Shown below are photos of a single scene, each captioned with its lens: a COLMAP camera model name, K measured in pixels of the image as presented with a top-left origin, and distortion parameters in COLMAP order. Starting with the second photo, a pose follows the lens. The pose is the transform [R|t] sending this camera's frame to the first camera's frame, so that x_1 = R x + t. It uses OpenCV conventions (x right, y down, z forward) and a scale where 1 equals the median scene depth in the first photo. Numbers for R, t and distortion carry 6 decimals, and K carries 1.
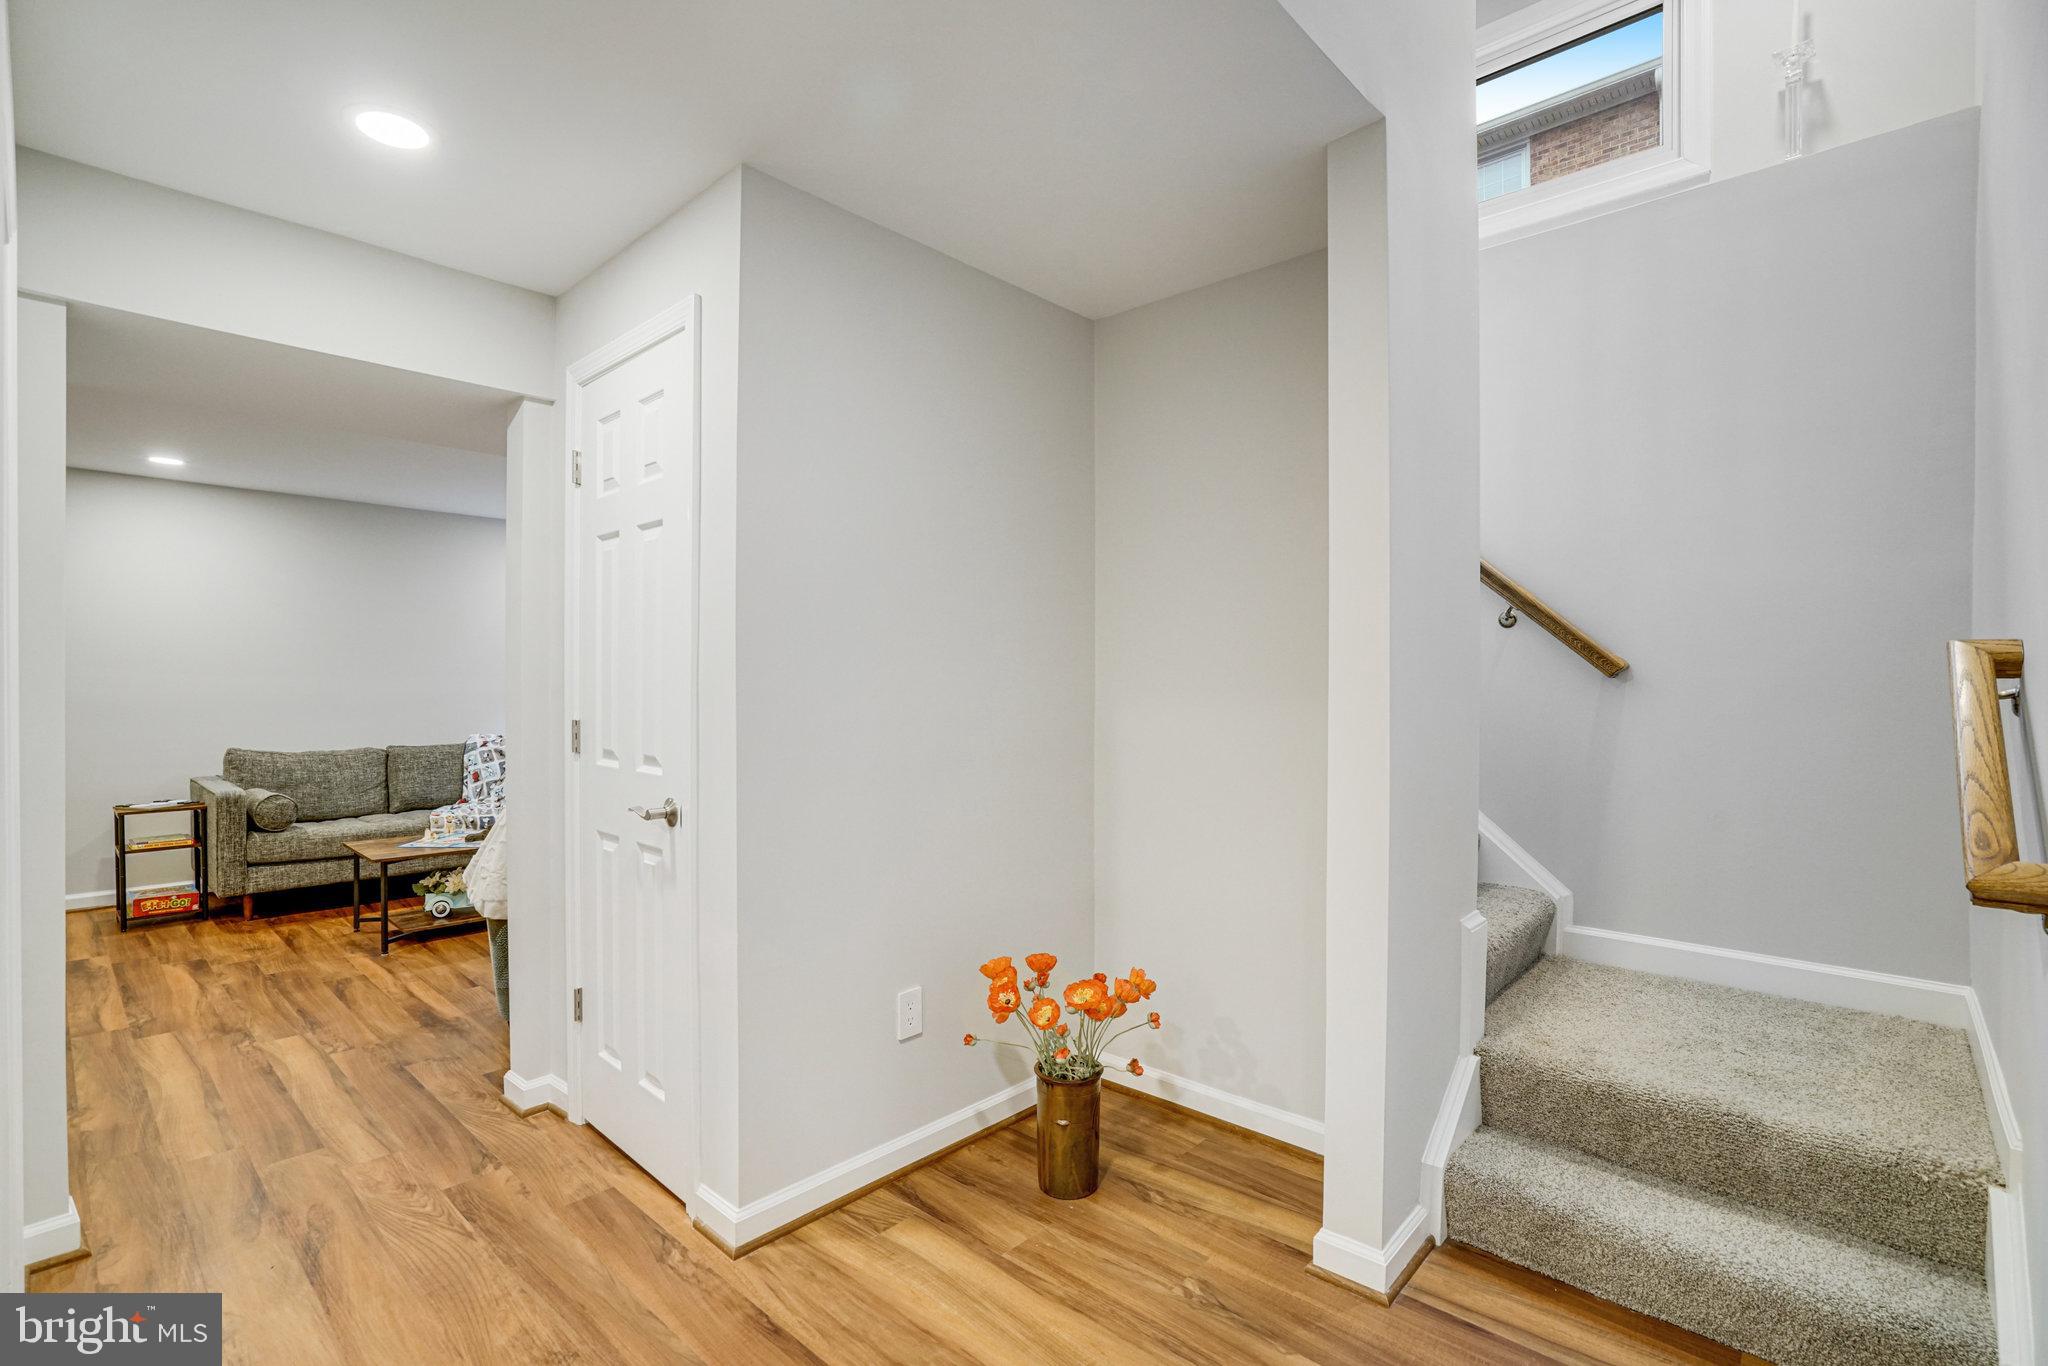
lens RADIAL K [[951.2, 0, 1001.7], [0, 951.2, 699.8], [0, 0, 1]] dist [-0.042771, 0.024546]
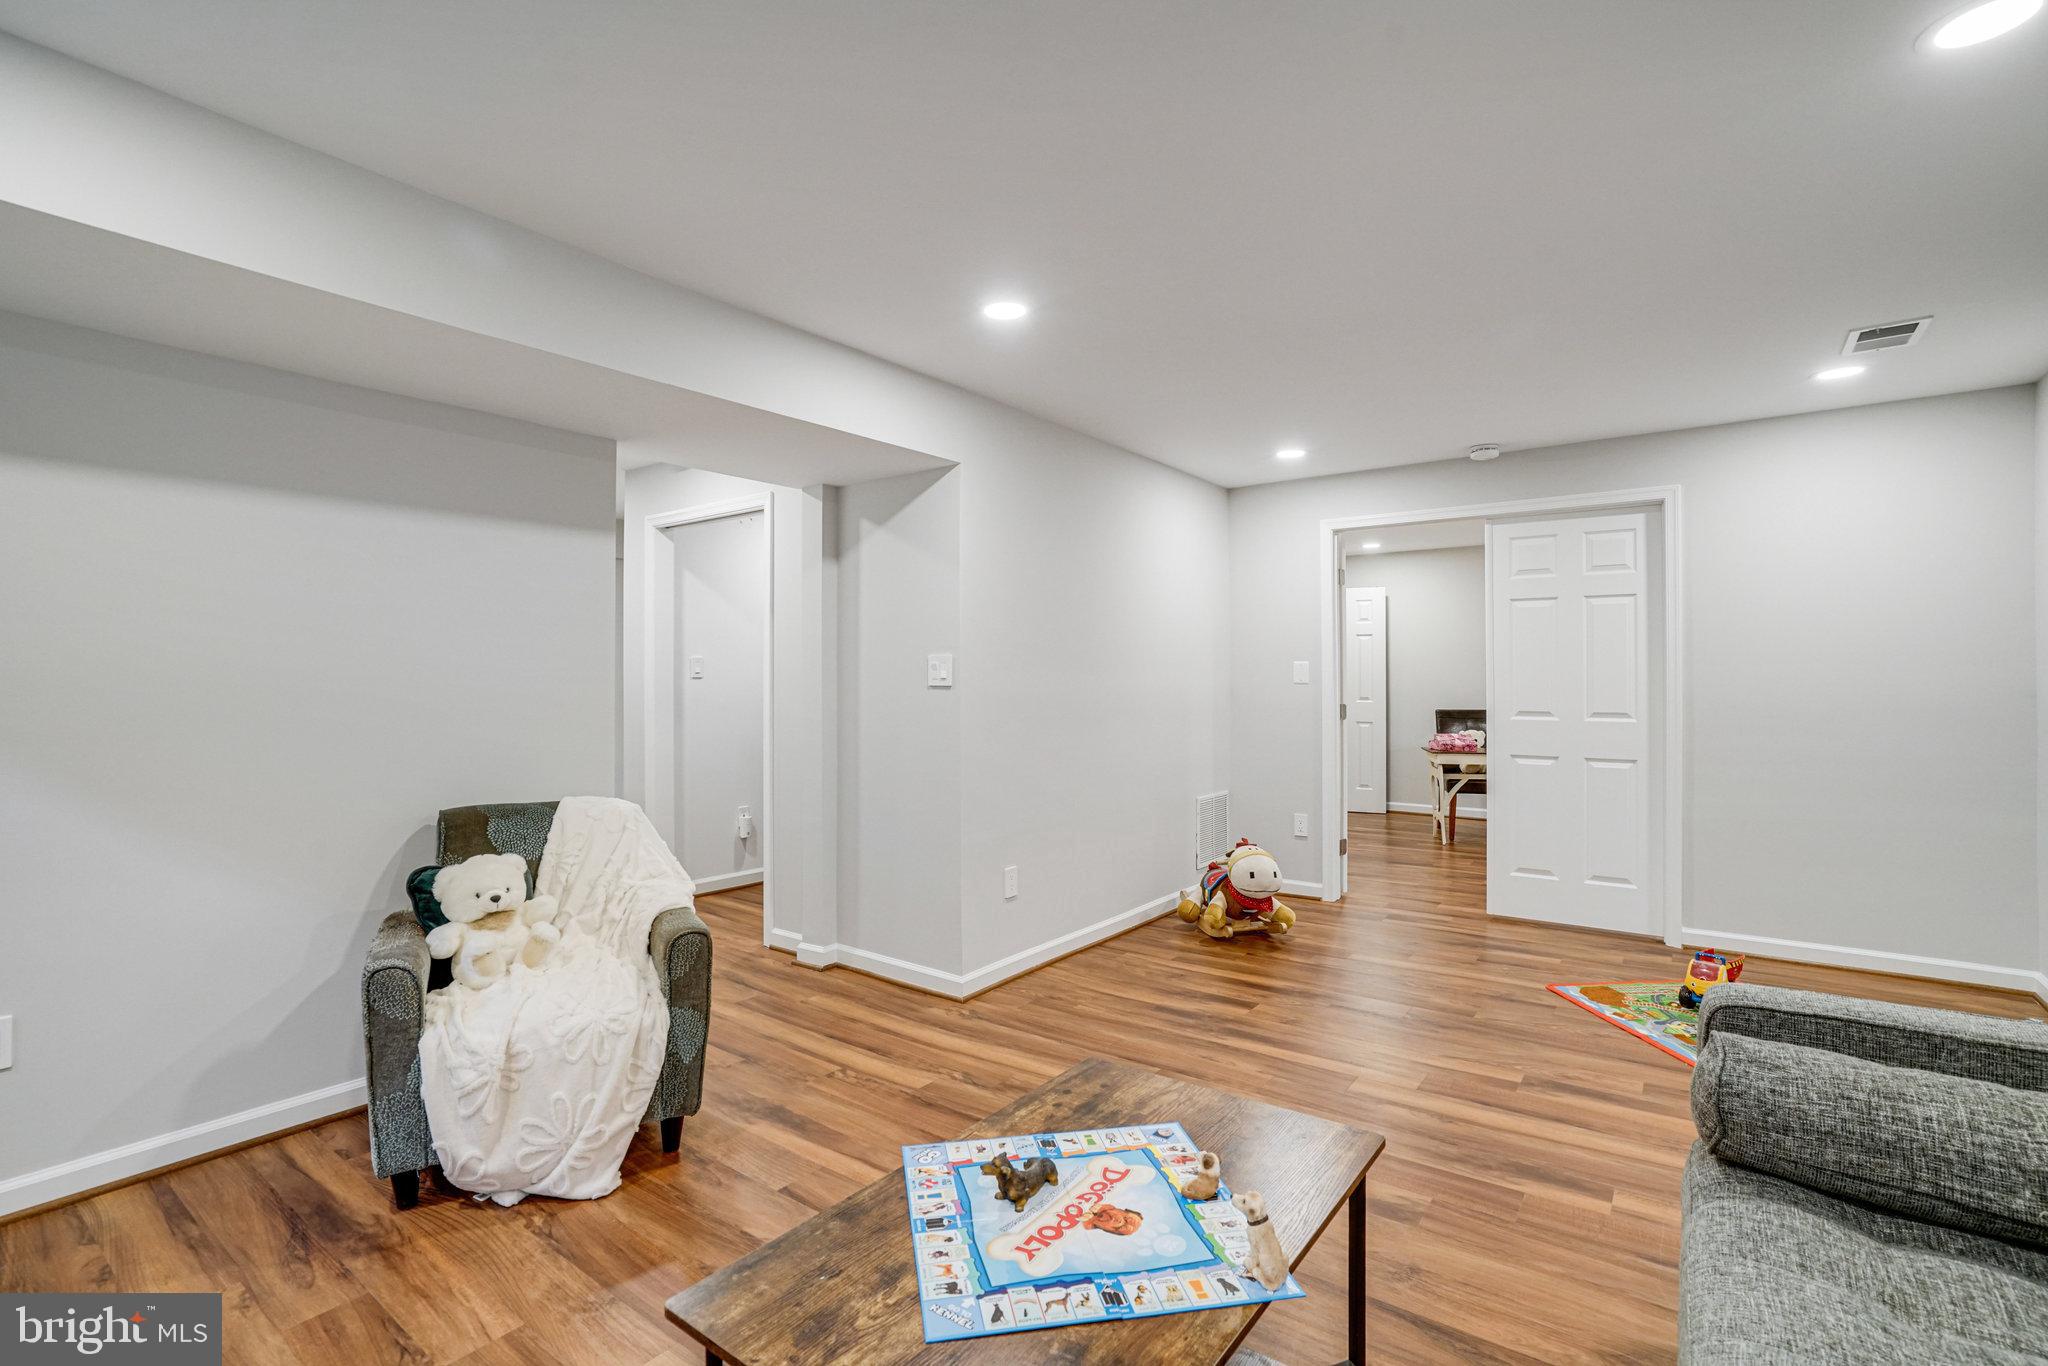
lens RADIAL K [[951.2, 0, 1001.7], [0, 951.2, 699.8], [0, 0, 1]] dist [-0.042771, 0.024546]
pose [[-0.994536, 0.000269, -0.104391, -0.509496], [-0.003664, 0.999291, 0.037481, -0.019978], [0.104327, 0.037658, -0.993830, 1.278799]]
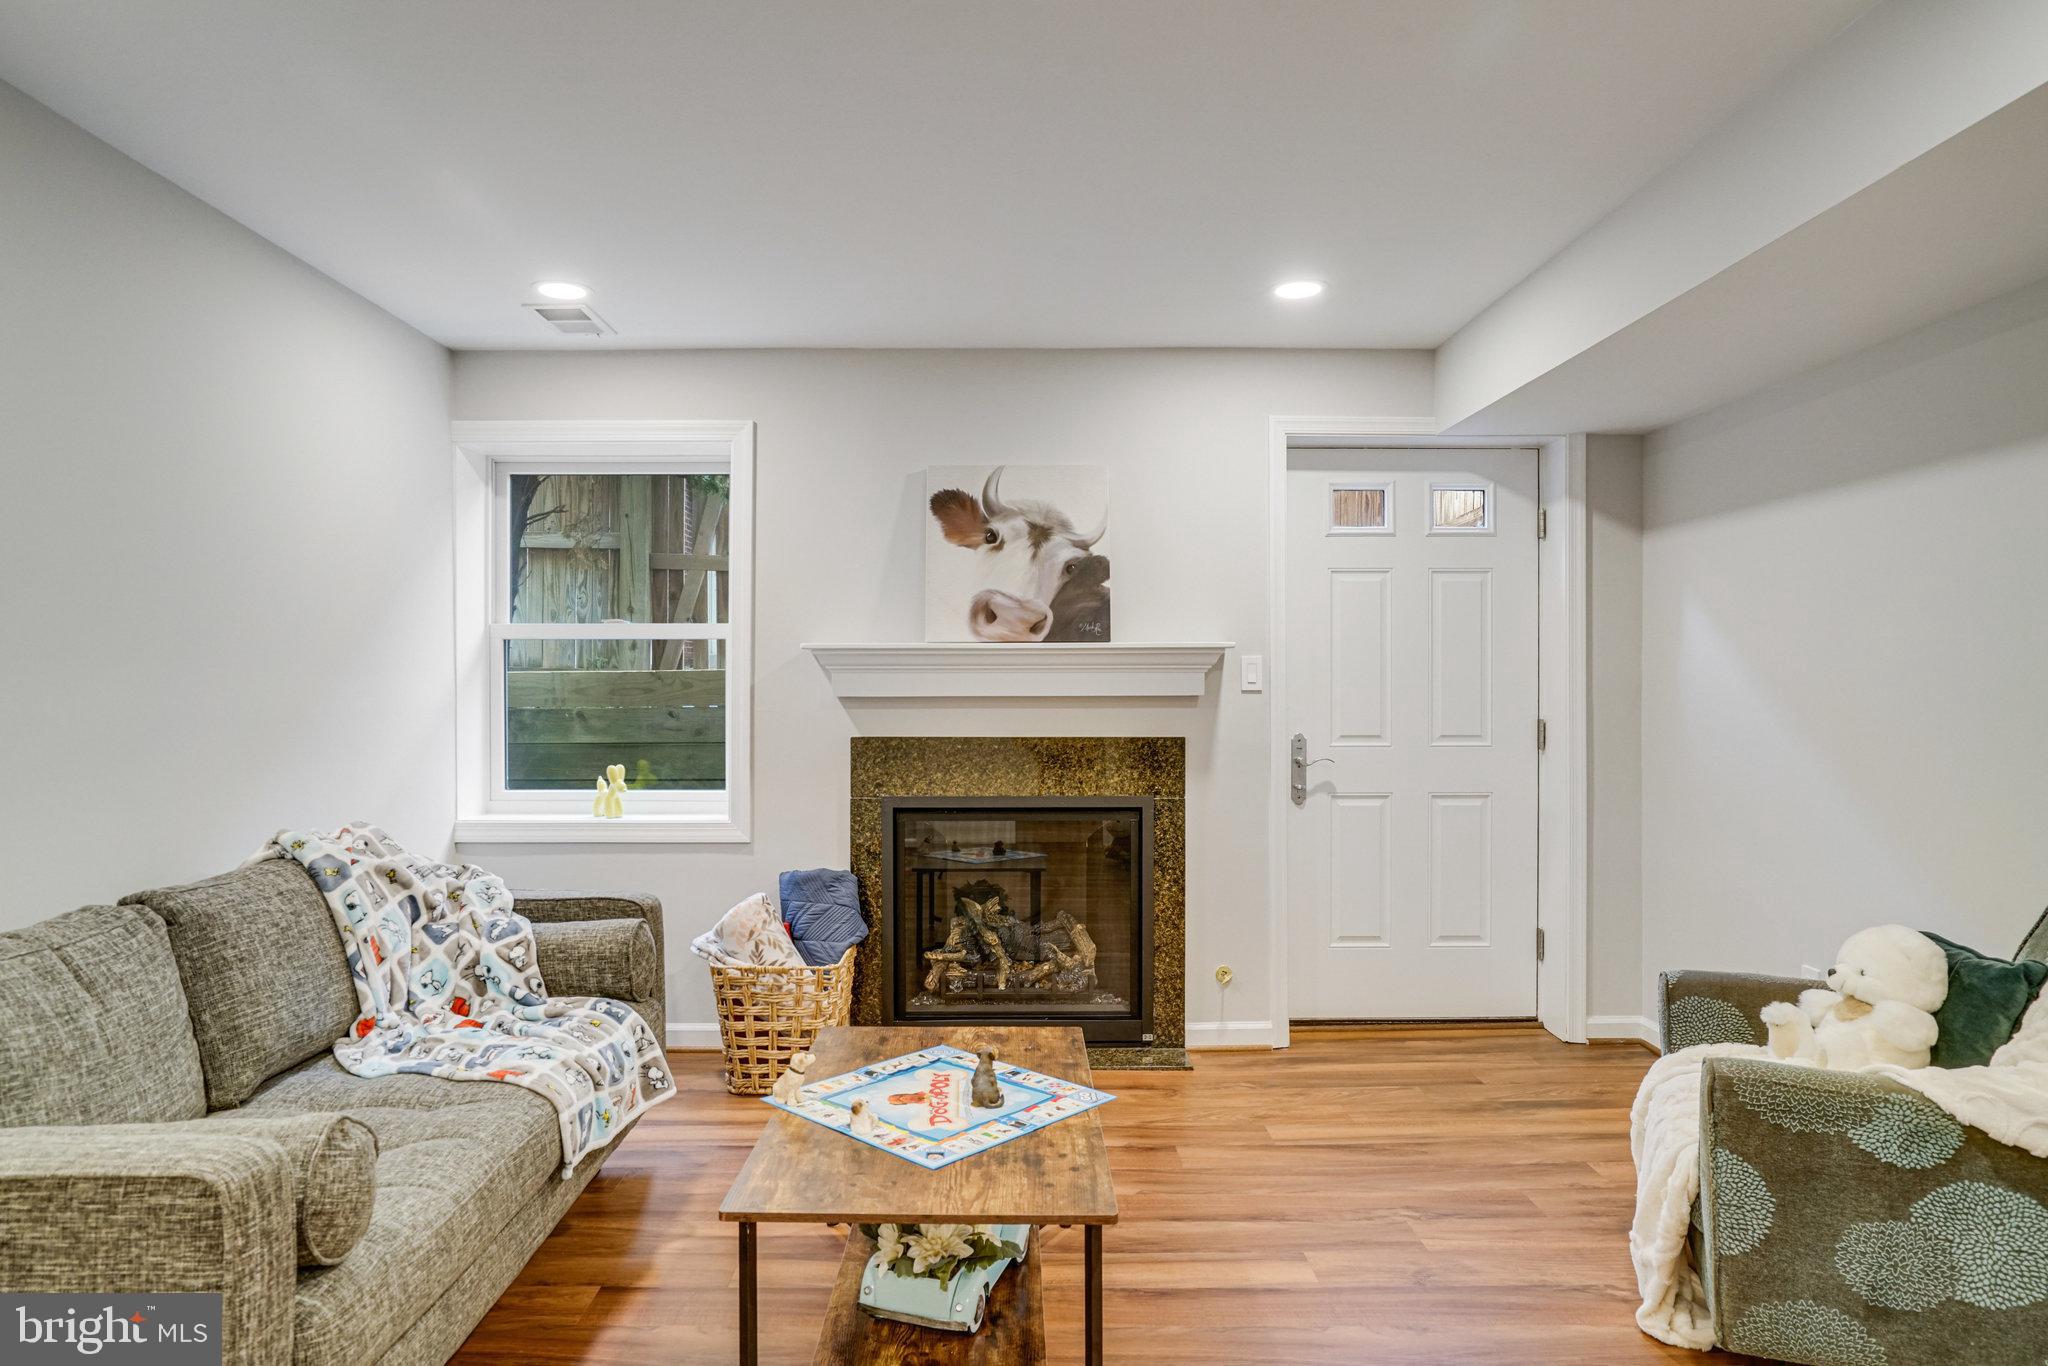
lens RADIAL K [[1201.2, 0, 1016.5], [0, 1201.2, 704.4], [0, 0, 1]] dist [-0.041039, 0.044415]
pose [[0.718188, -0.014774, 0.695692, -0.870730], [0.017102, 0.999847, 0.003578, -0.010663], [-0.695639, 0.009328, 0.718331, 0.632853]]
